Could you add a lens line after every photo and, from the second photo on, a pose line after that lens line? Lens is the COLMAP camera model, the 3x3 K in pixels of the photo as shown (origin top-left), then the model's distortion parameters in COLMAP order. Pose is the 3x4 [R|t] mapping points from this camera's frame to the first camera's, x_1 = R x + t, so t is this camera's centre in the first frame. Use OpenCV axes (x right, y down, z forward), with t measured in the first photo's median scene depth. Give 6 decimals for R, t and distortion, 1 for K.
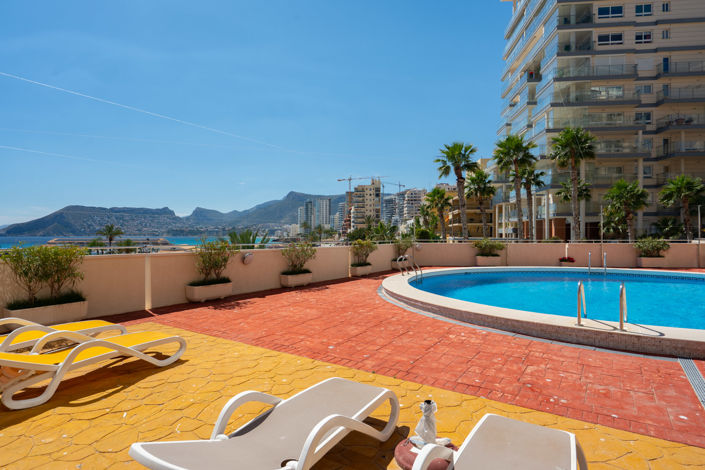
lens RADIAL K [[394.8, 0, 352.5], [0, 394.8, 235.0], [0, 0, 1]] dist [0.000295, 0.000222]
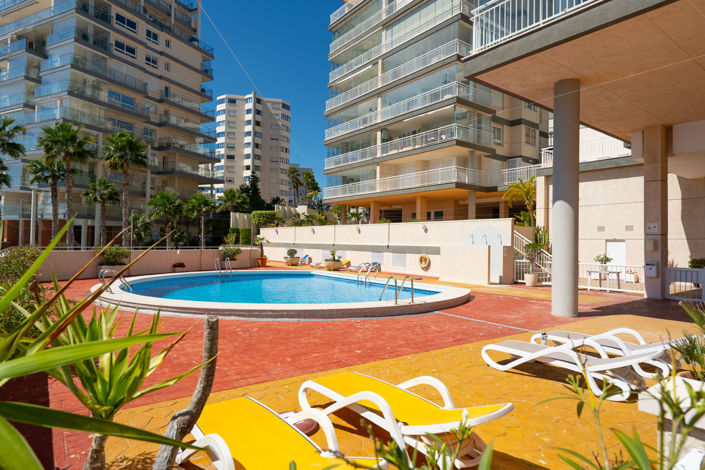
lens RADIAL K [[411.4, 0, 352.5], [0, 411.4, 235.0], [0, 0, 1]] dist [0.003284, 0.000343]
pose [[0.332520, 0.024251, 0.942784, -0.151098], [-0.017797, 0.999653, -0.019437, -0.002545], [-0.942928, -0.010316, 0.332836, 0.083233]]
